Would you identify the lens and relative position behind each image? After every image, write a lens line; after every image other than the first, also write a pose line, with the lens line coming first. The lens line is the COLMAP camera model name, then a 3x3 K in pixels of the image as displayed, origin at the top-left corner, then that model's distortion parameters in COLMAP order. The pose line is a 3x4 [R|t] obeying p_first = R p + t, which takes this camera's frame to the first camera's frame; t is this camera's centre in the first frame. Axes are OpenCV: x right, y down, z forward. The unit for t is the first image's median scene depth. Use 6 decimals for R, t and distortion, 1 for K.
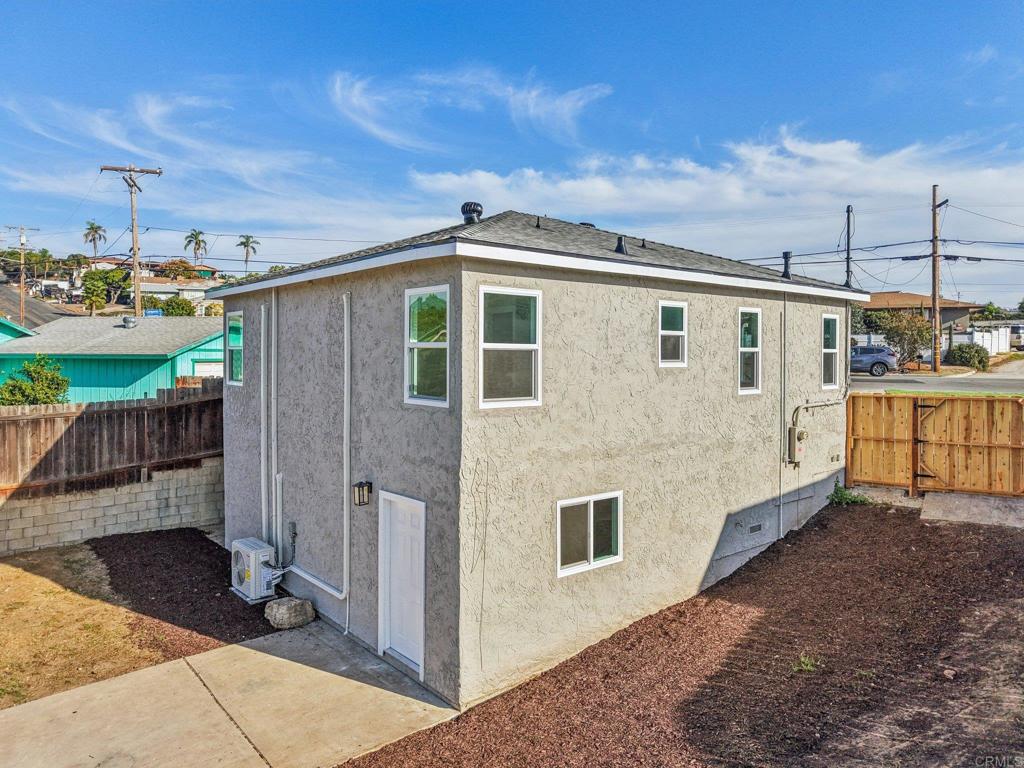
lens RADIAL K [[713.3, 0, 511.8], [0, 713.3, 348.9], [0, 0, 1]] dist [0.002792, 0.002842]
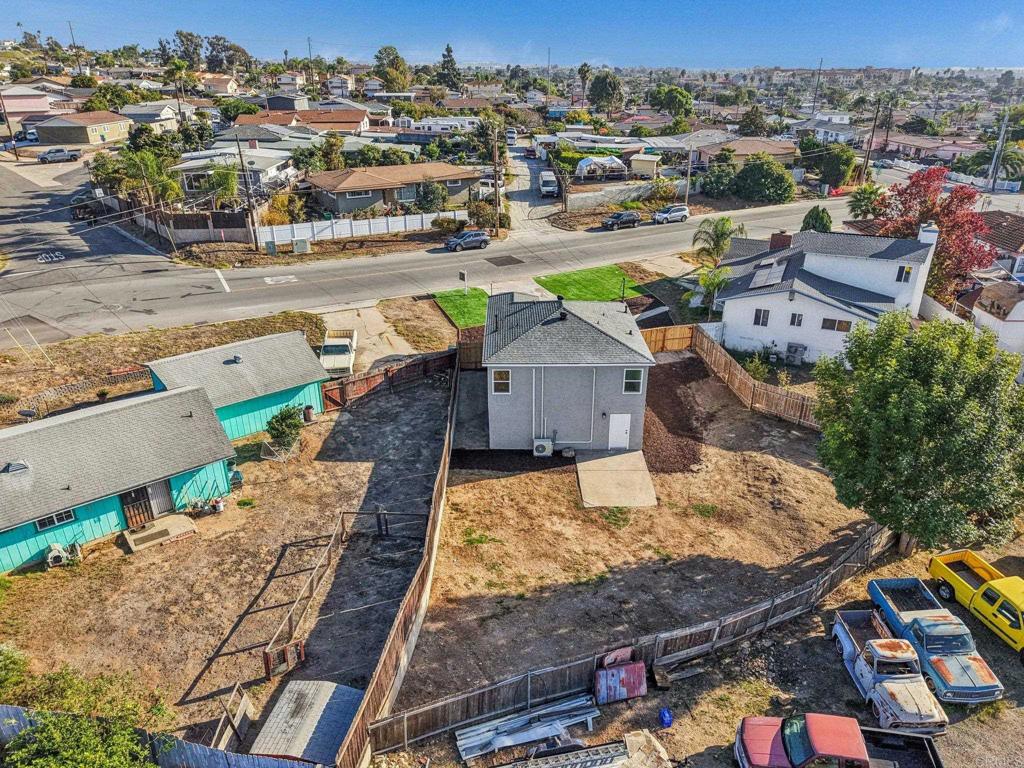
lens RADIAL K [[686.2, 0, 508.2], [0, 686.2, 389.8], [0, 0, 1]] dist [0.035801, -0.043214]
pose [[0.646311, -0.328926, 0.688542, -2.981505], [0.010238, 0.905983, 0.423190, -1.472906], [-0.763006, -0.266463, 0.588914, -0.751526]]
